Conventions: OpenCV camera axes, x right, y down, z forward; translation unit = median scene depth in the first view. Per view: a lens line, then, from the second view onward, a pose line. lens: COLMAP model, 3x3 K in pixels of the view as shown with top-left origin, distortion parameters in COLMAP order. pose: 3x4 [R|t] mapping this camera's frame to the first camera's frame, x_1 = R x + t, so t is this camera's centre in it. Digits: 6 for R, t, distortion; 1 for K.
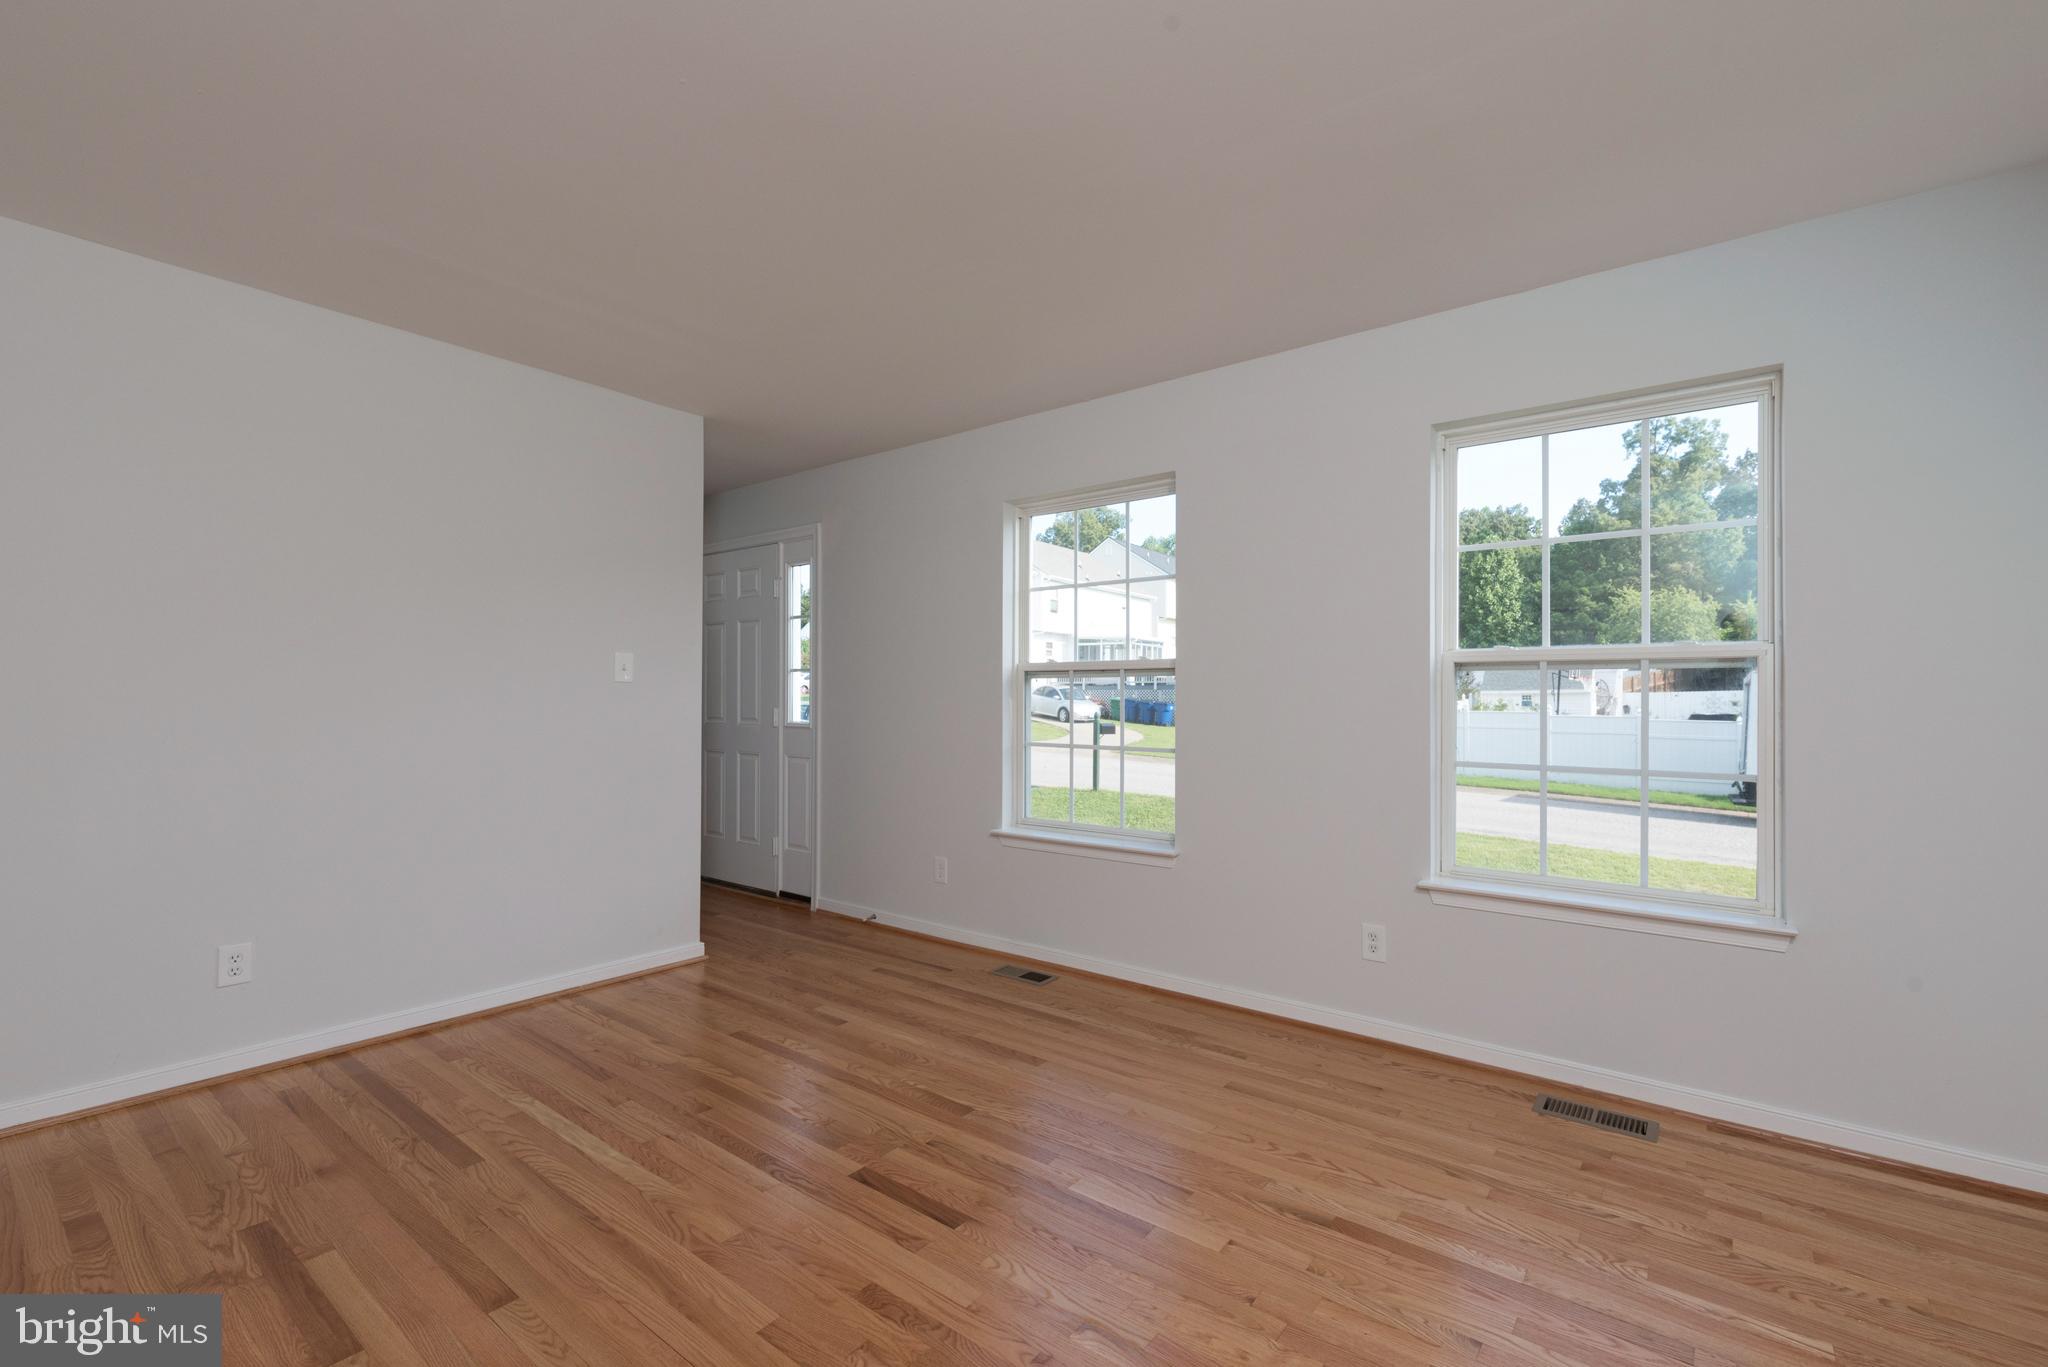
lens RADIAL K [[890.1, 0, 1017.5], [0, 890.1, 690.8], [0, 0, 1]] dist [0.000594, 0.000123]
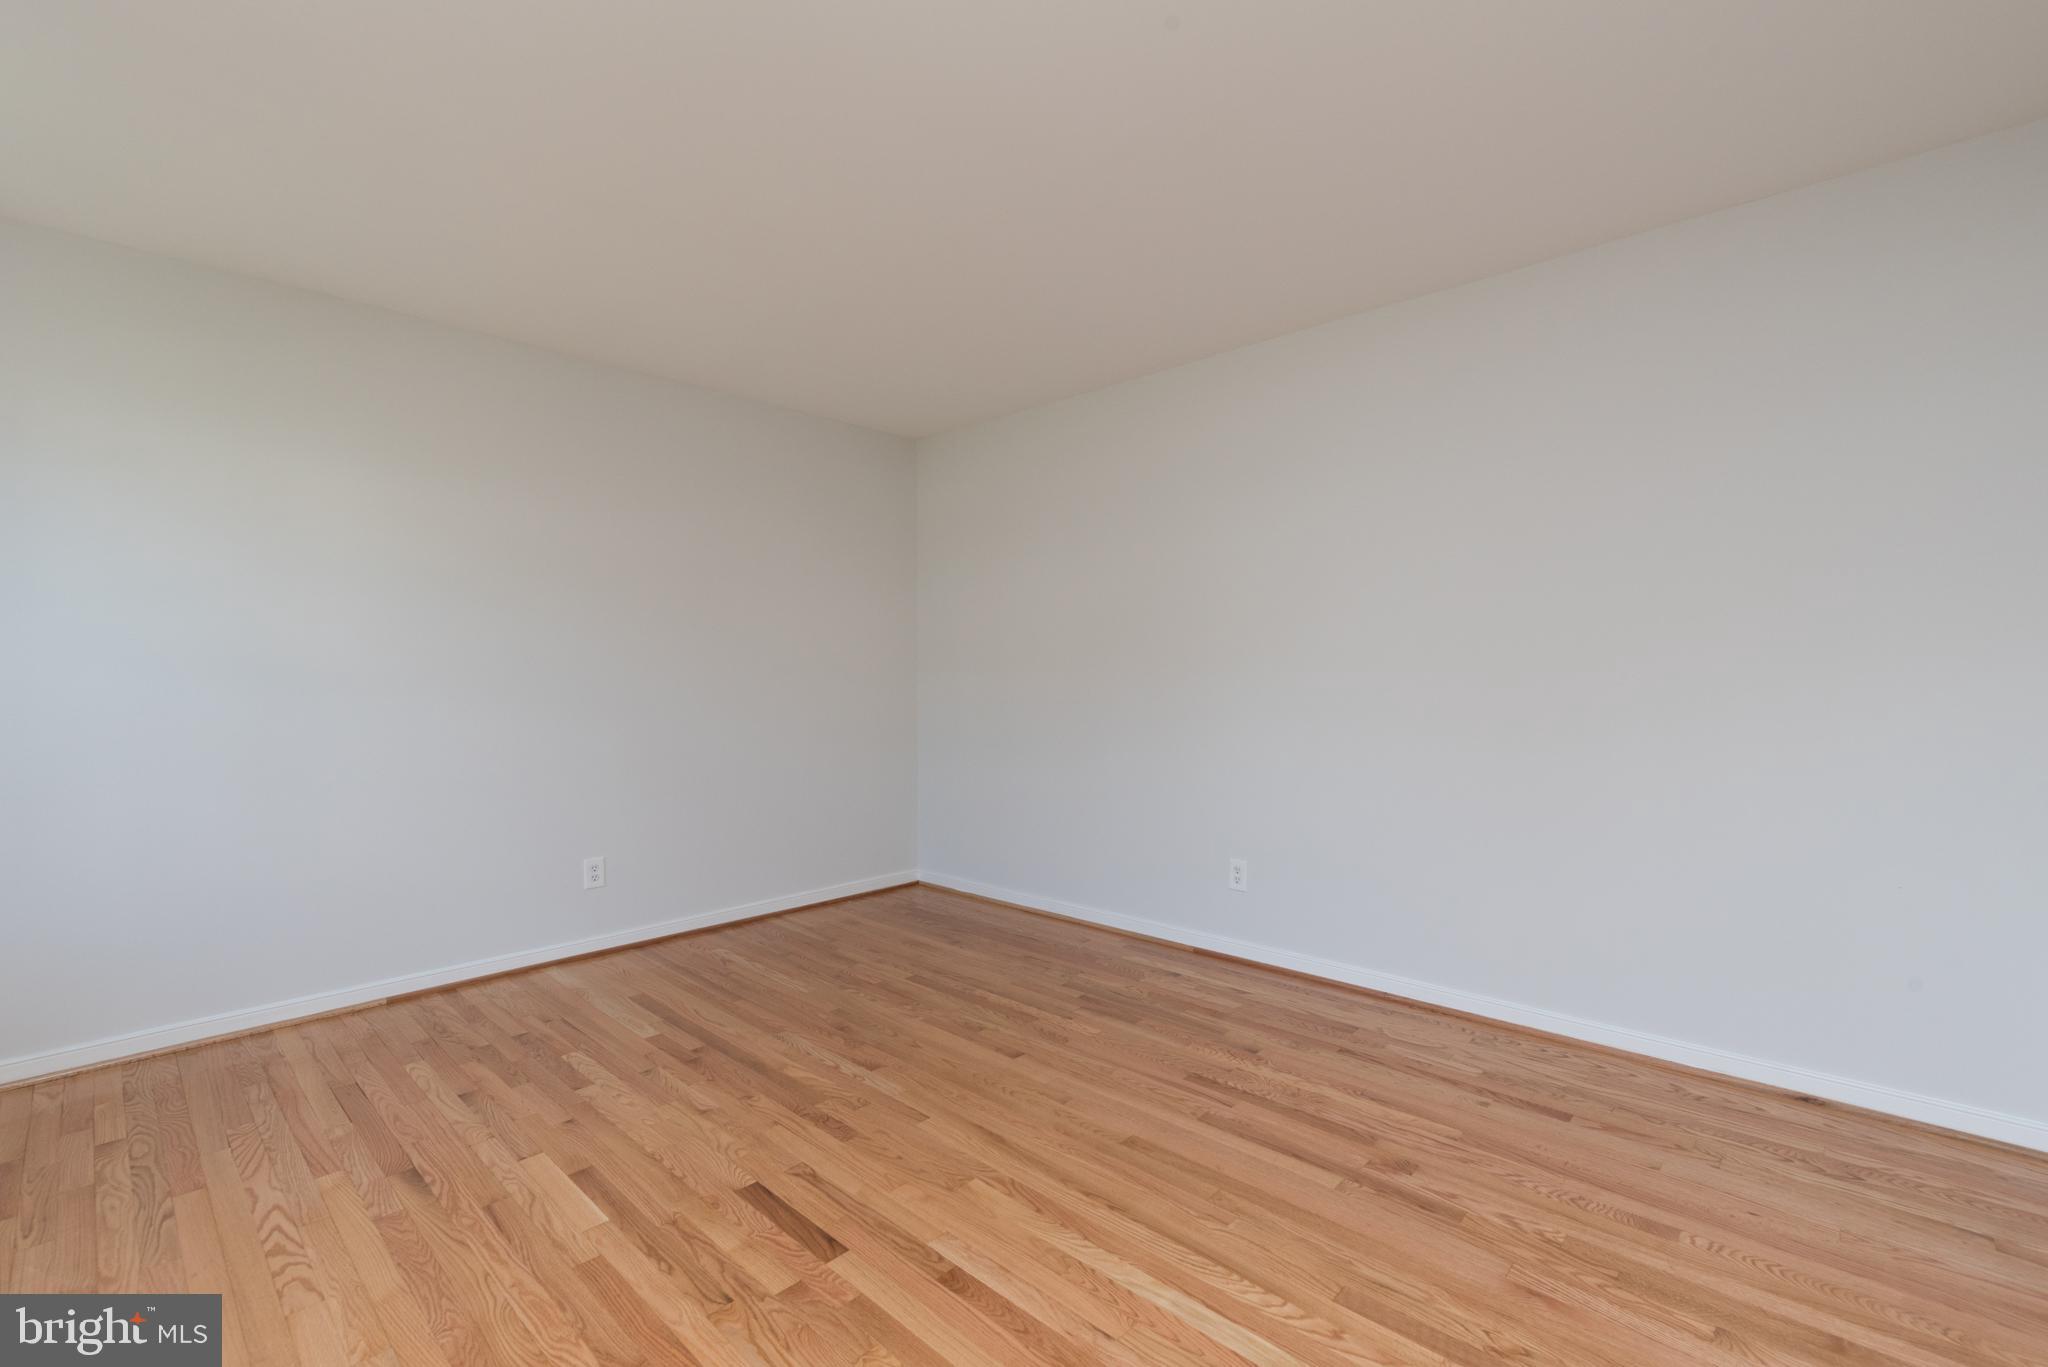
lens RADIAL K [[890.1, 0, 1017.5], [0, 890.1, 690.8], [0, 0, 1]] dist [0.000594, 0.000123]
pose [[-0.996247, 0.000836, 0.086547, -0.461508], [0.001337, 0.999983, 0.005734, 0.025681], [-0.086541, 0.005828, -0.996231, 1.995069]]
